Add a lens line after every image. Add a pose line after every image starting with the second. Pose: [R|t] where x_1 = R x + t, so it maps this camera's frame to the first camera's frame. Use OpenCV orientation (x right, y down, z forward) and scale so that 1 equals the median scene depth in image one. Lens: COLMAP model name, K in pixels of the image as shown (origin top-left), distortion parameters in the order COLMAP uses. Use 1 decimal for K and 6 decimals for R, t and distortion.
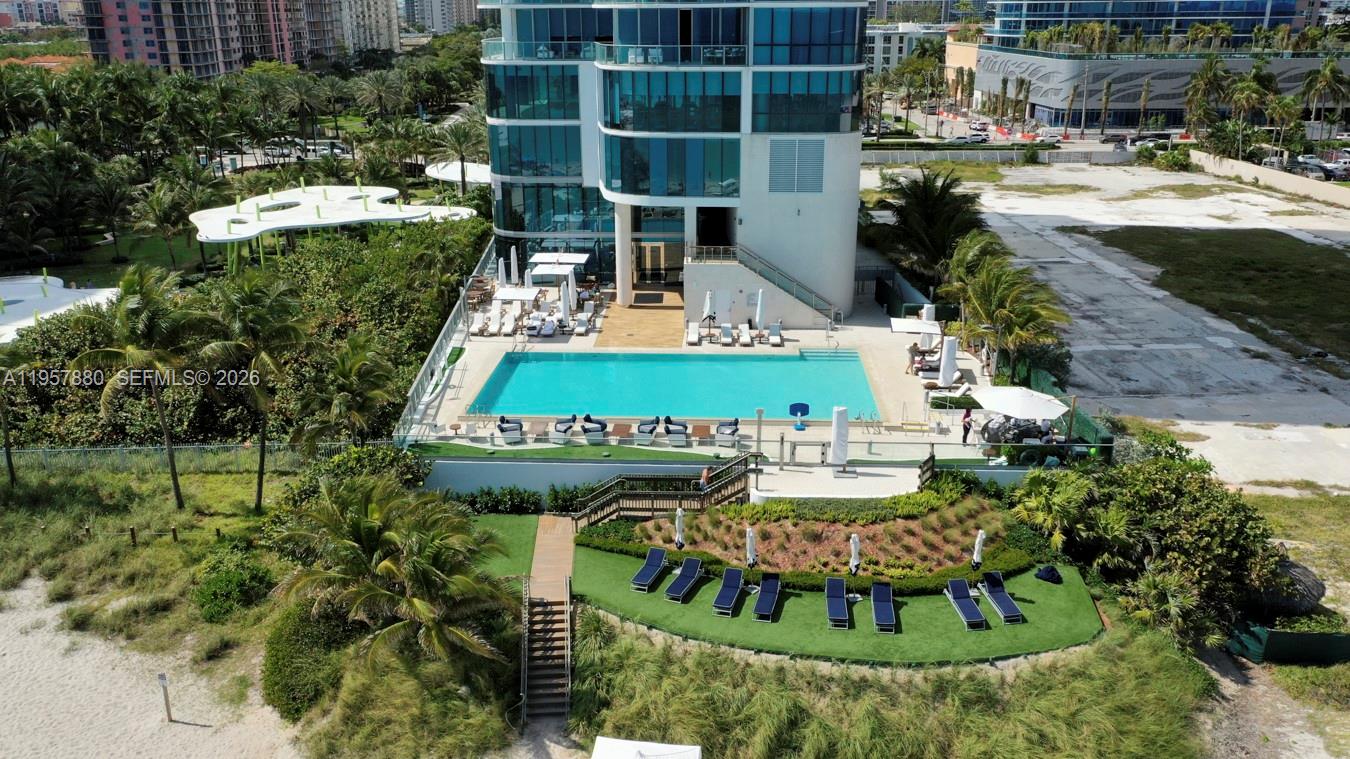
lens RADIAL K [[1091.9, 0, 675.9], [0, 1091.9, 380.1], [0, 0, 1]] dist [-0.014128, 0.016361]
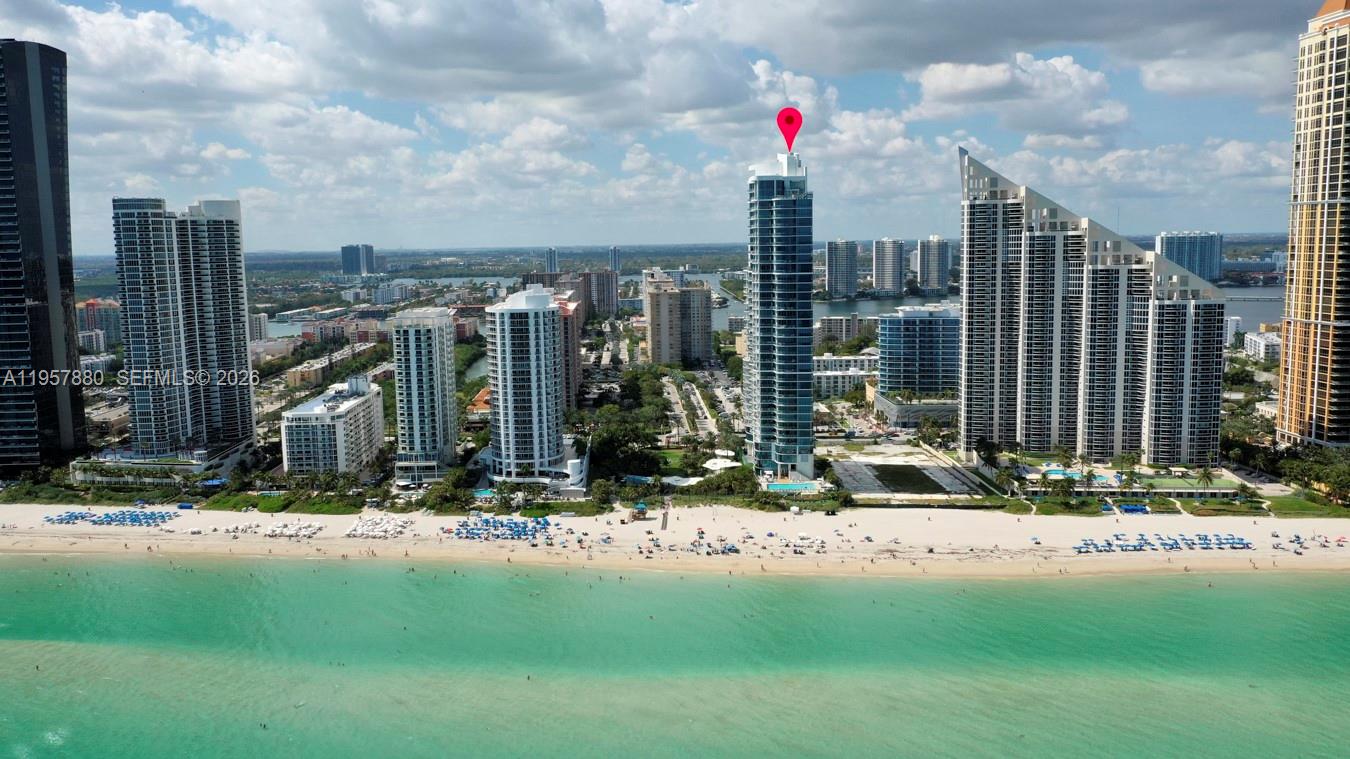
lens RADIAL K [[1091.9, 0, 674.3], [0, 1091.9, 380.3], [0, 0, 1]] dist [-0.014128, 0.016361]
pose [[0.999807, -0.016094, -0.011263, -0.263224], [0.013391, 0.977903, -0.208631, 0.317390], [0.014372, 0.208440, 0.977930, -2.471406]]
